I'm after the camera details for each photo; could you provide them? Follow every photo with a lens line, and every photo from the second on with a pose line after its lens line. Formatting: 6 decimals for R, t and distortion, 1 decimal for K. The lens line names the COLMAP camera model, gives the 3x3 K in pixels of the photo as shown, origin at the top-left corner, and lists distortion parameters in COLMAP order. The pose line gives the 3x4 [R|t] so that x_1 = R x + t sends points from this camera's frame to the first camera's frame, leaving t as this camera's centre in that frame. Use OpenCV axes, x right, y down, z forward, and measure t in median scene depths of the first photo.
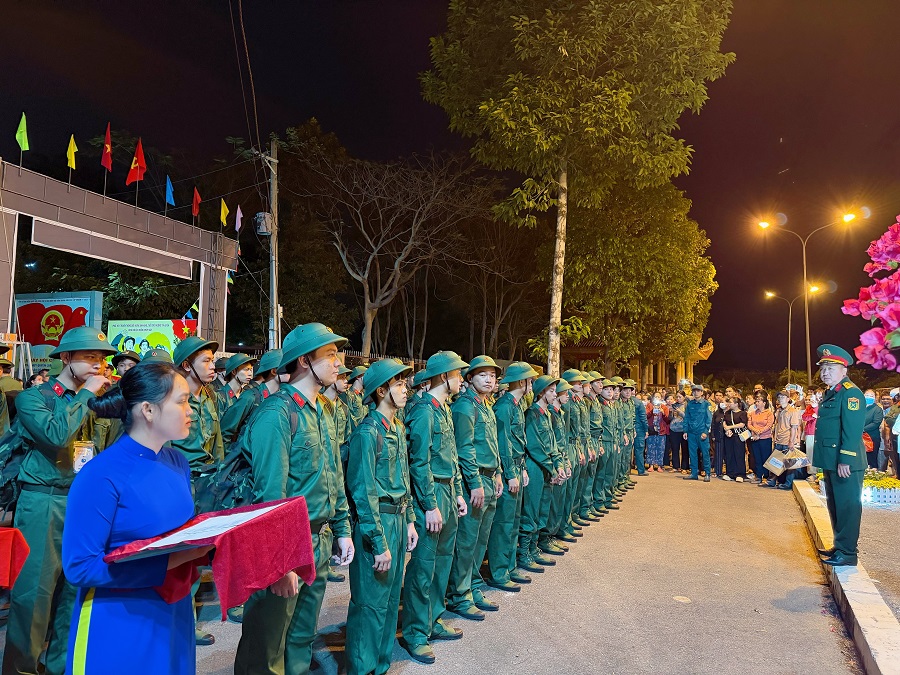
lens RADIAL K [[639.0, 0, 443.0], [0, 639.0, 339.9], [0, 0, 1]] dist [0.056936, -0.112947]
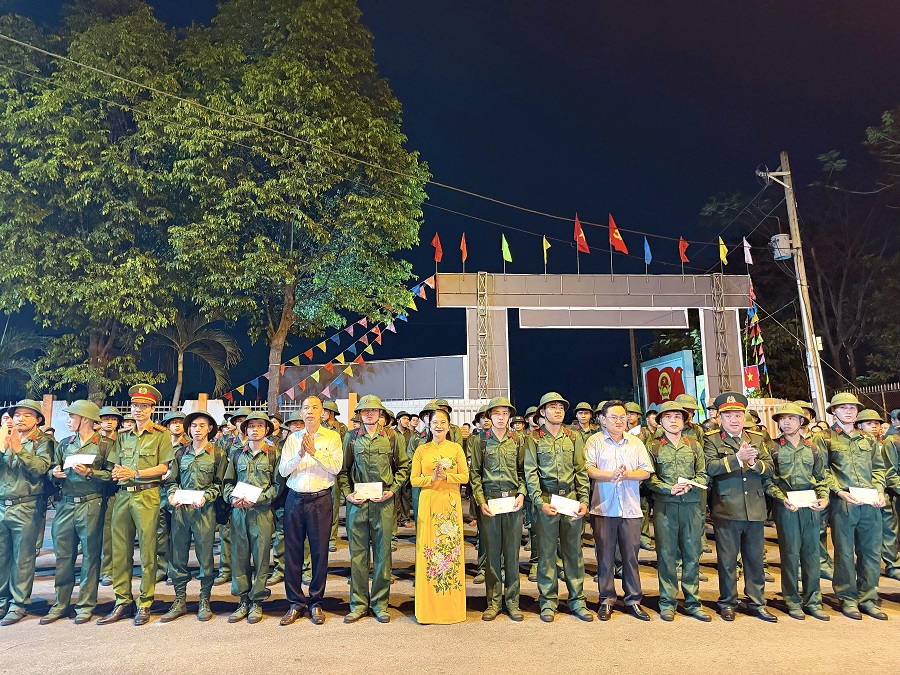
lens RADIAL K [[639.0, 0, 443.0], [0, 639.0, 339.9], [0, 0, 1]] dist [0.056936, -0.112947]
pose [[0.383004, -0.164518, -0.908978, 0.353732], [0.080706, 0.986209, -0.144491, 0.036672], [0.920214, -0.018019, 0.391000, 0.252819]]
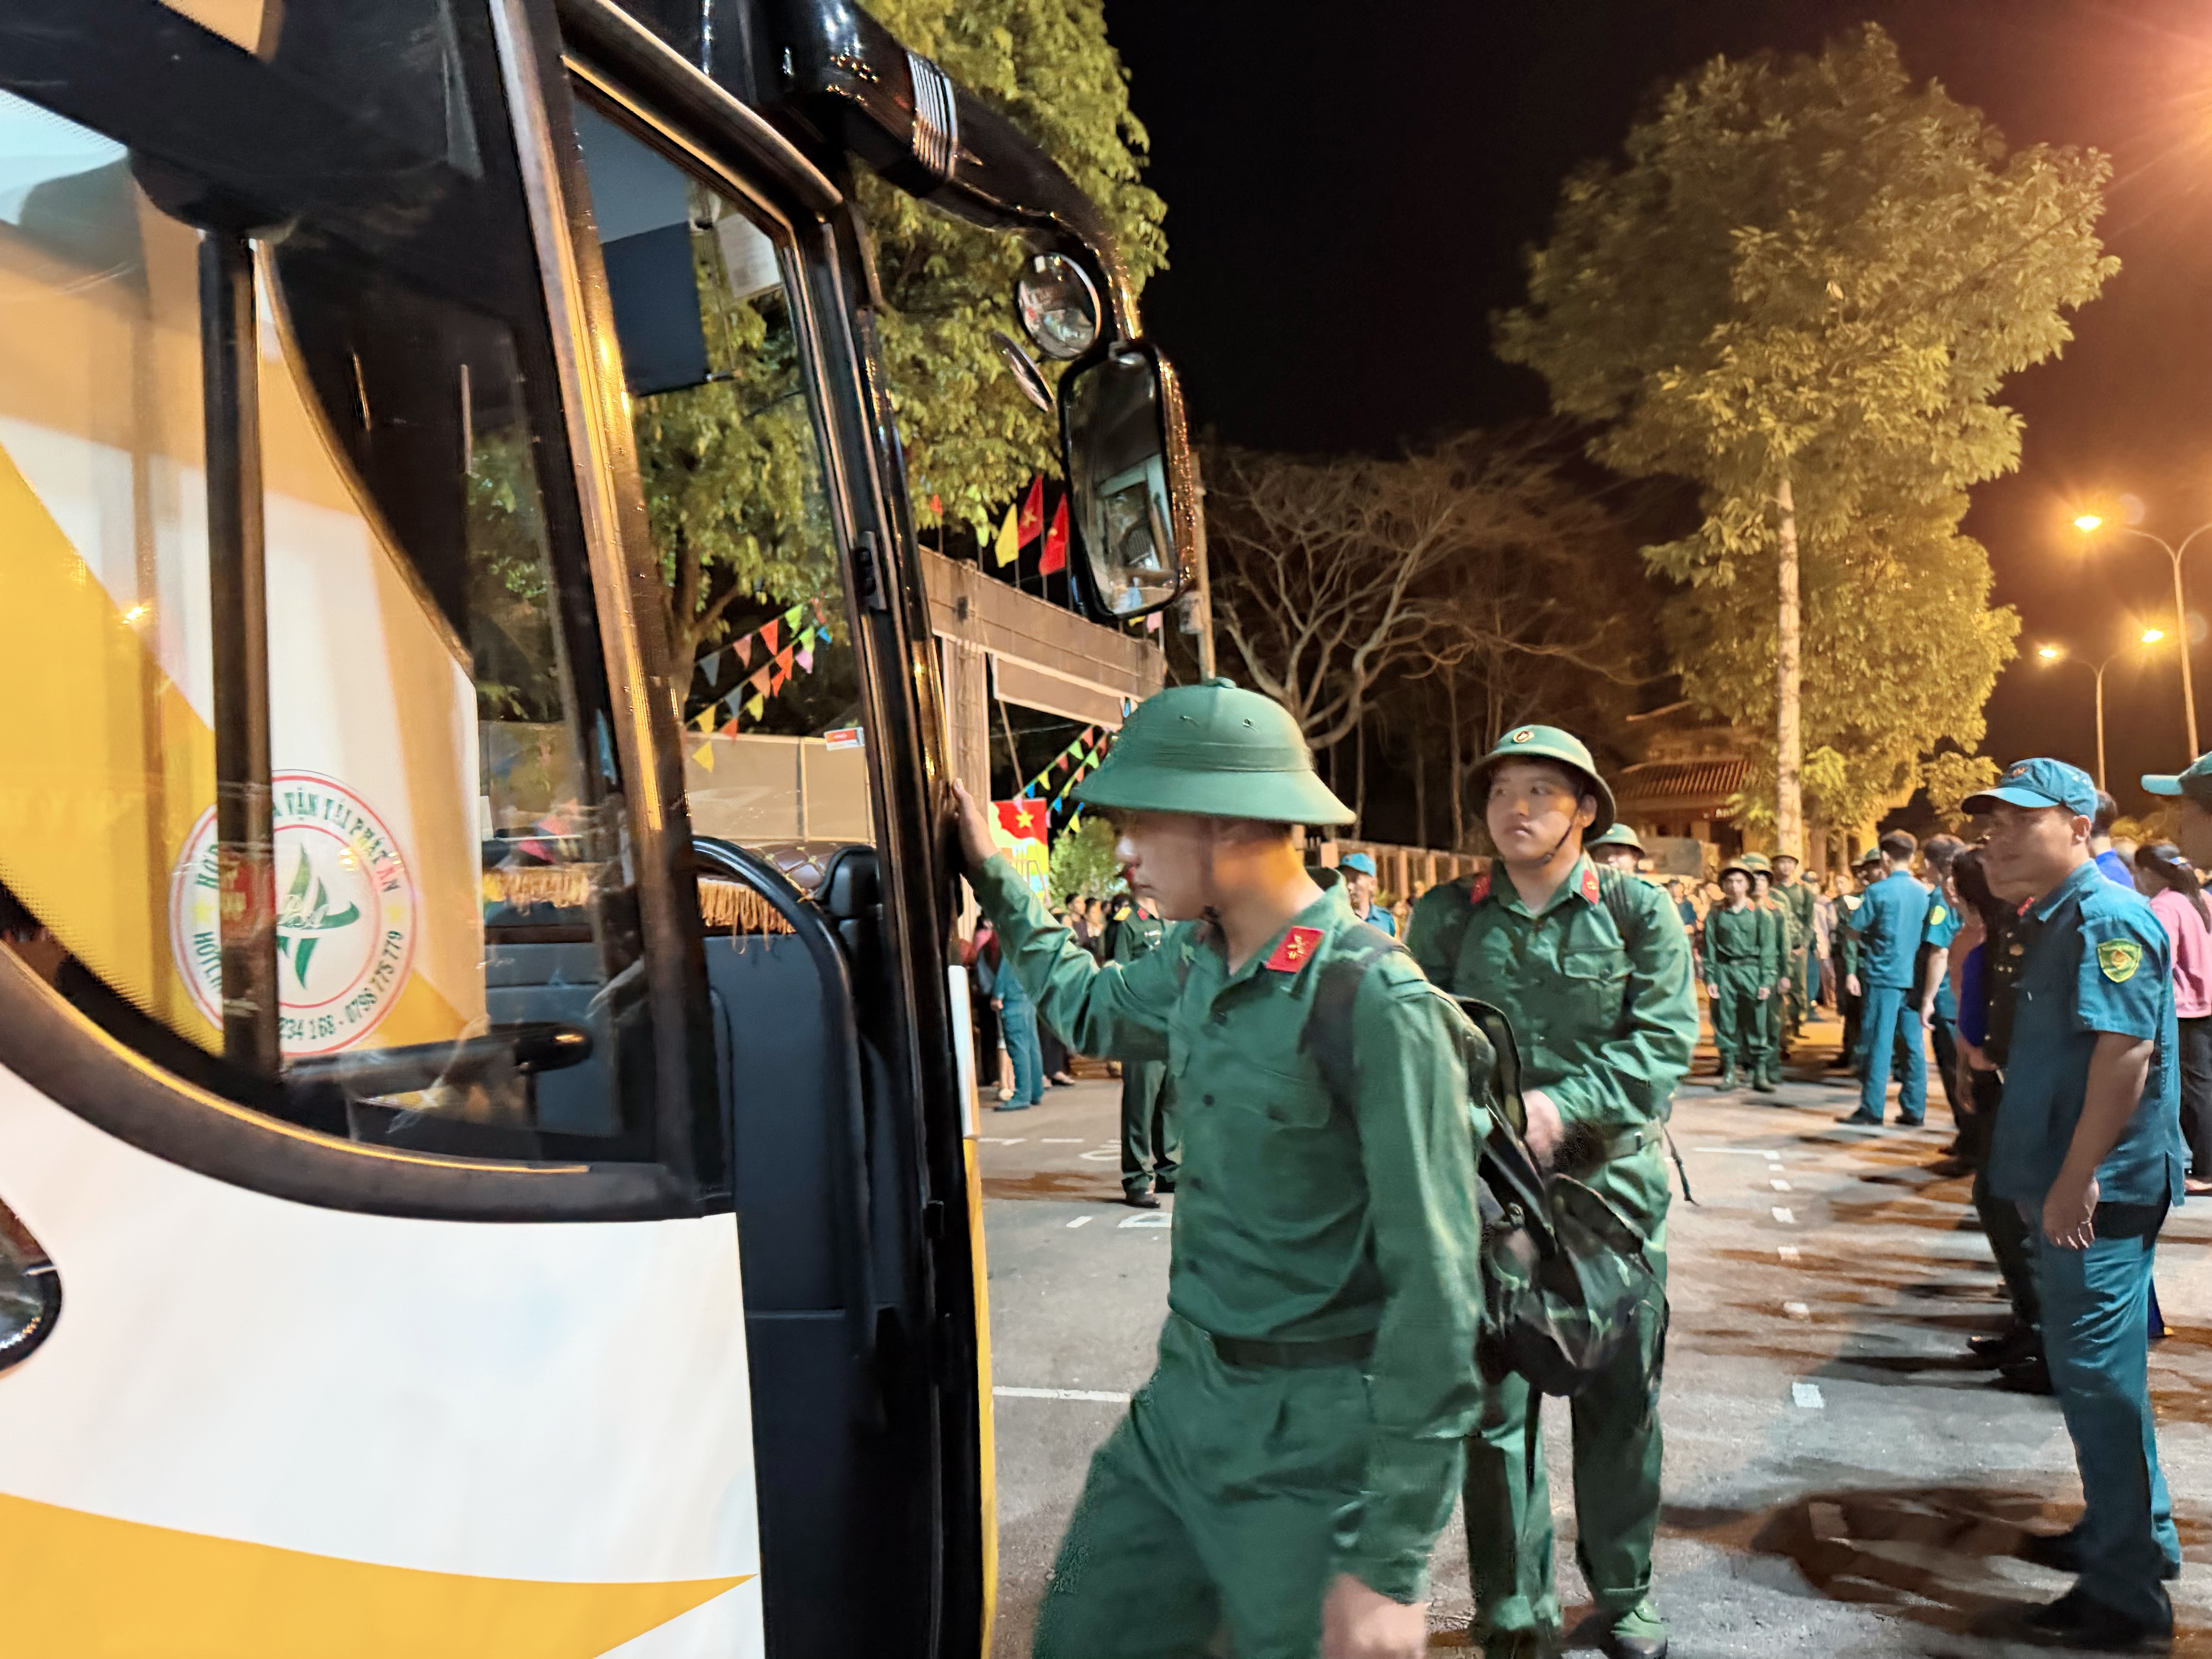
lens RADIAL K [[1669.5, 0, 956.0], [0, 1669.5, 832.3], [0, 0, 1]] dist [-0.037860, 0.002326]
pose [[0.996746, -0.067417, -0.044195, -0.453989], [0.068538, 0.997351, 0.024362, -0.048233], [0.042436, -0.027312, 0.998726, -0.406868]]
